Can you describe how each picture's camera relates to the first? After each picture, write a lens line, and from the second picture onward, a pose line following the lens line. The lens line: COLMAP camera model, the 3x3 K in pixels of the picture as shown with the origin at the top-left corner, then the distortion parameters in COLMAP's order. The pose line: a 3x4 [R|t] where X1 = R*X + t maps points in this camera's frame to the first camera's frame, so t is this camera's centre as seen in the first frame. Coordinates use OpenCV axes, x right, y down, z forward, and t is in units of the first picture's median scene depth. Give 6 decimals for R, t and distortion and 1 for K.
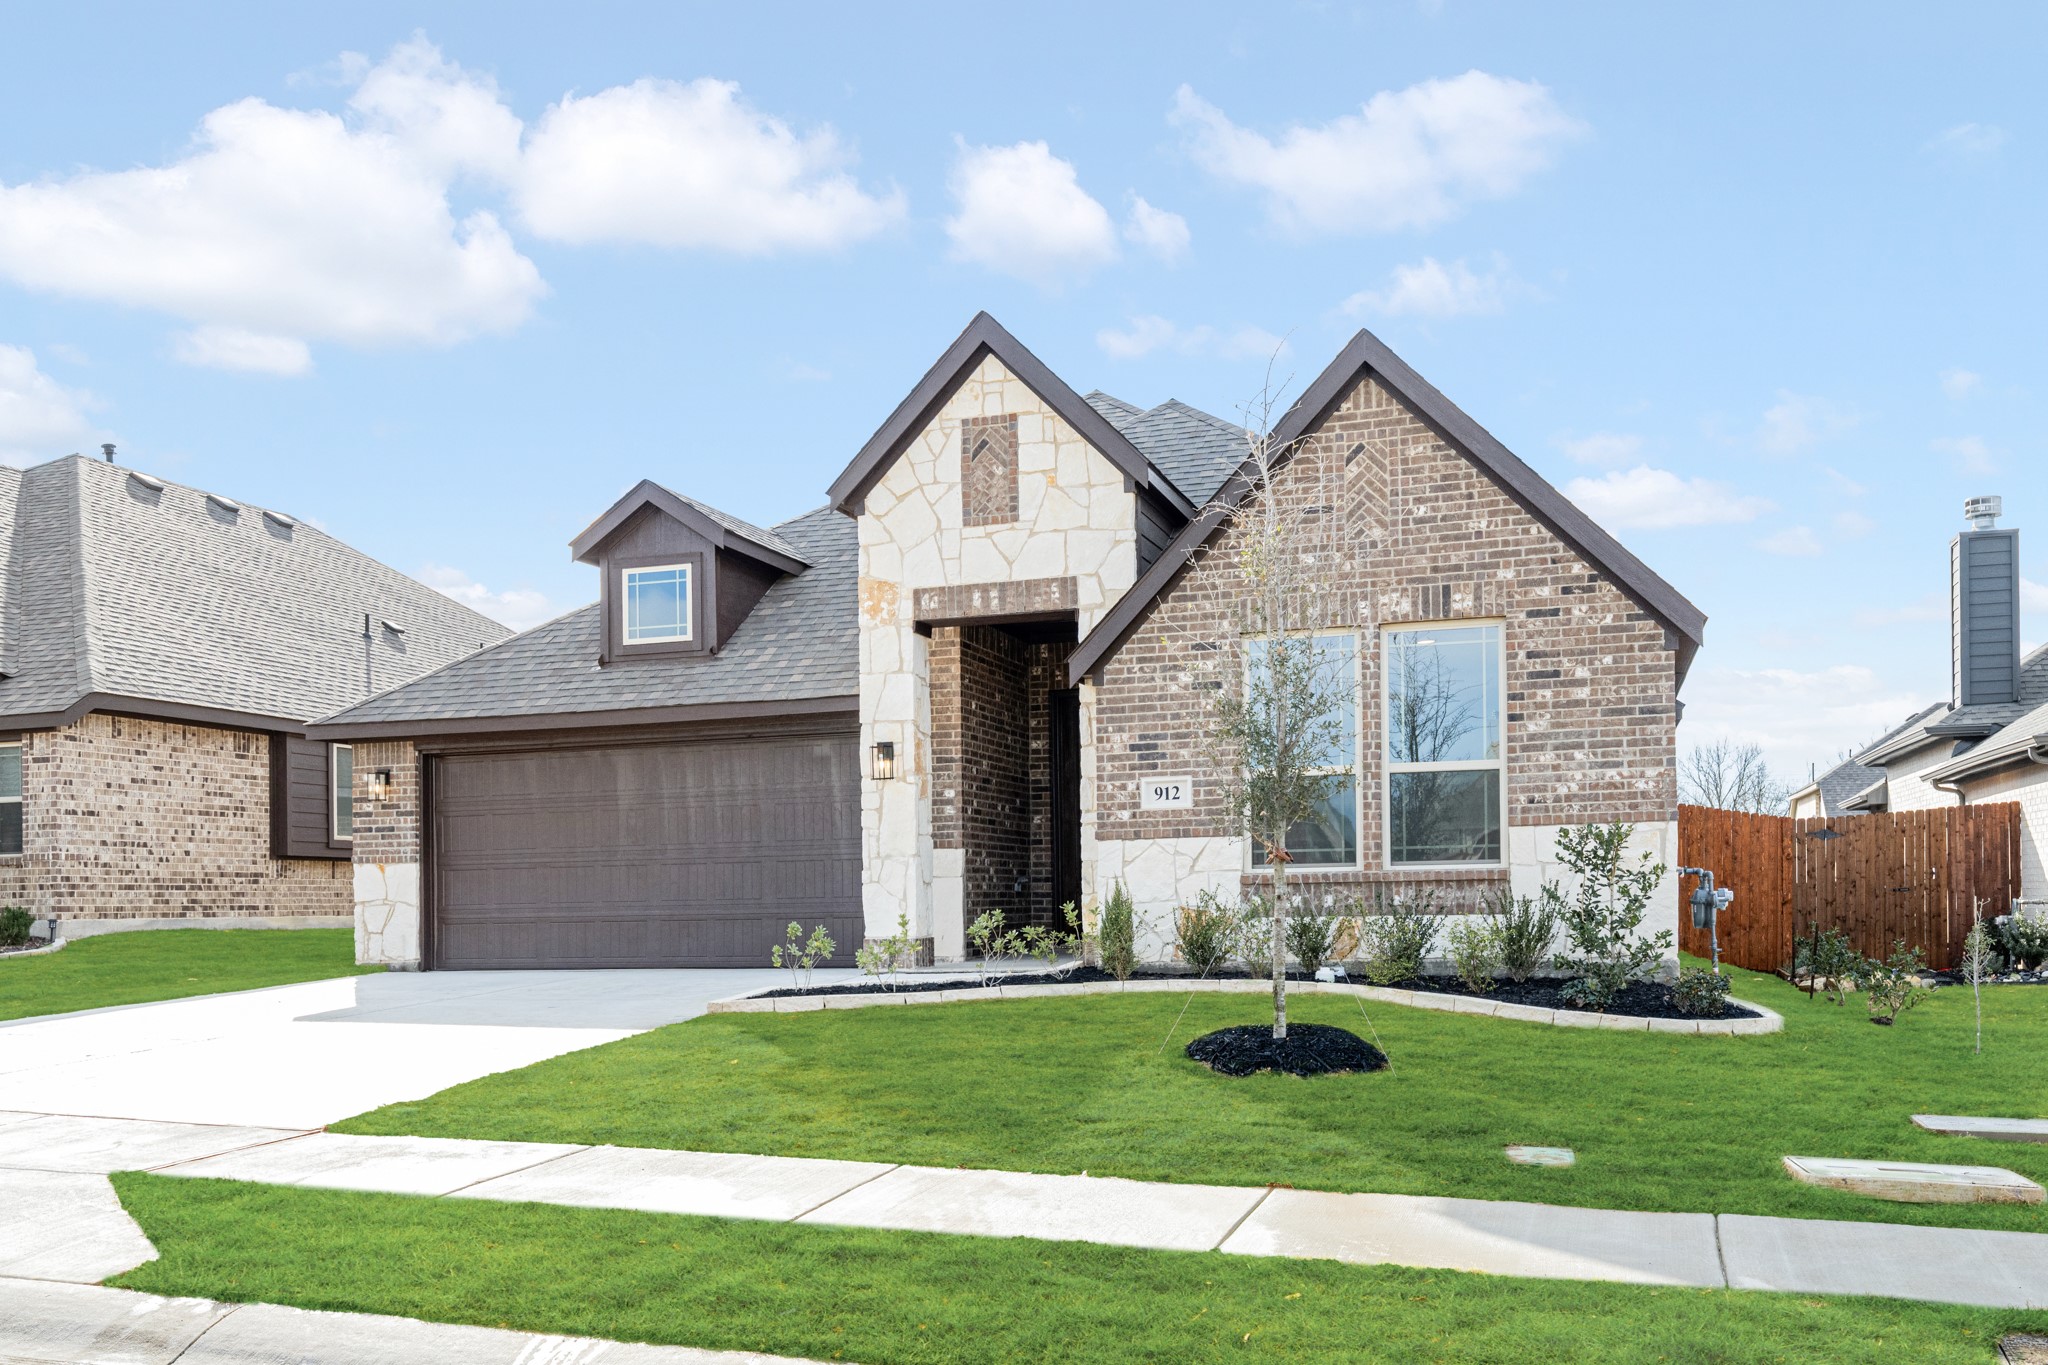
lens RADIAL K [[1370.0, 0, 1205.0], [0, 1370.0, 726.7], [0, 0, 1]] dist [0.008057, -0.005254]
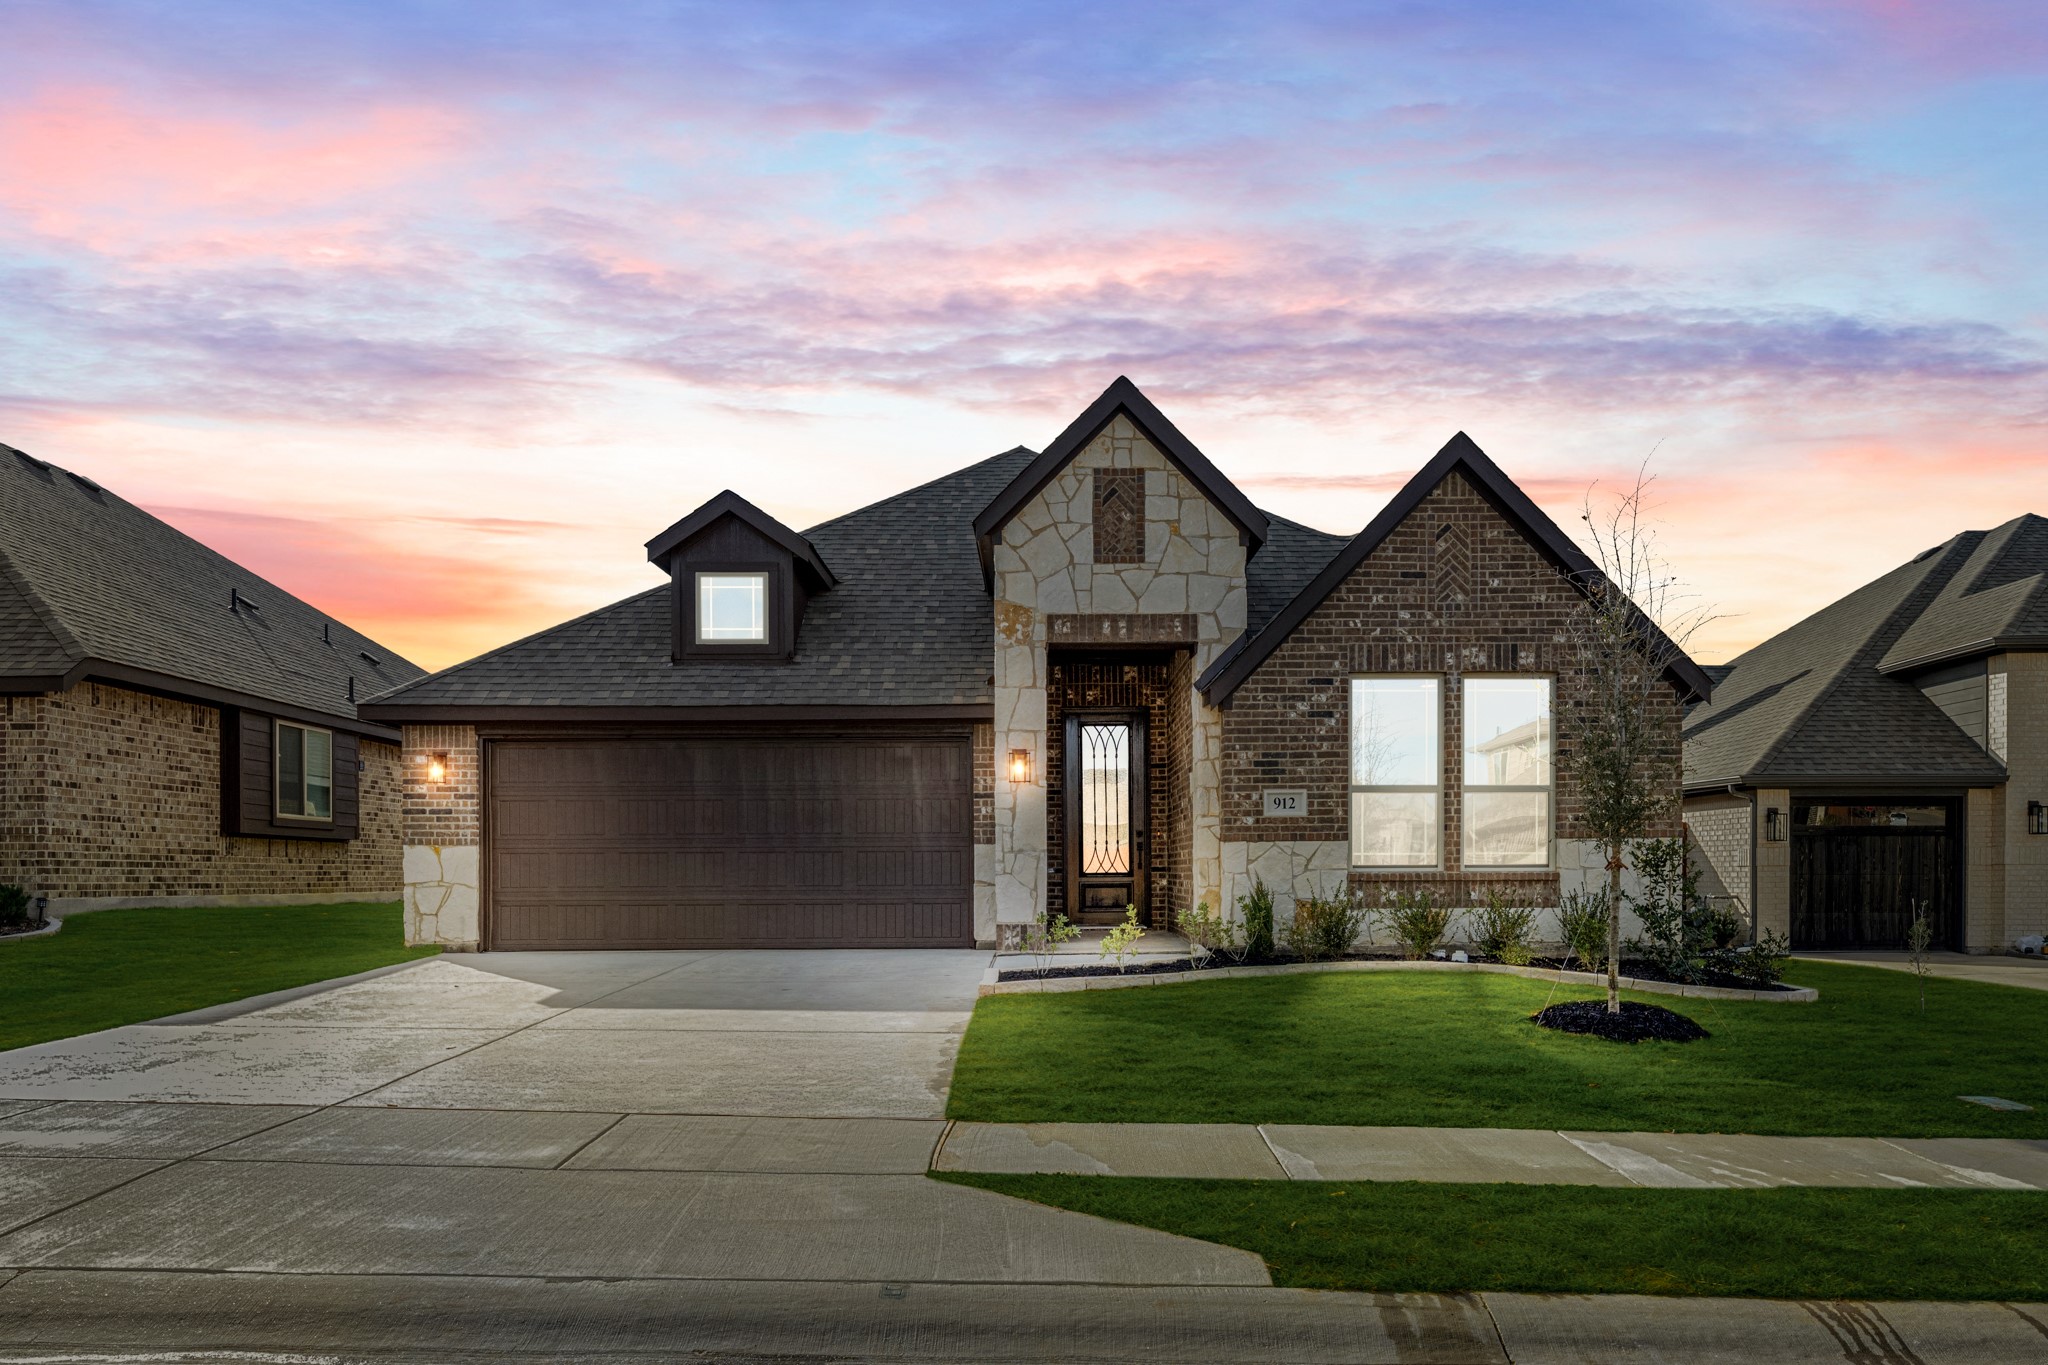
lens RADIAL K [[1142.2, 0, 1132.5], [0, 1142.2, 749.4], [0, 0, 1]] dist [0.001661, 0.000703]
pose [[0.966271, 0.042000, 0.254079, -0.378687], [-0.044648, 0.998992, 0.004661, 0.002979], [-0.253628, -0.015847, 0.967172, 0.070980]]
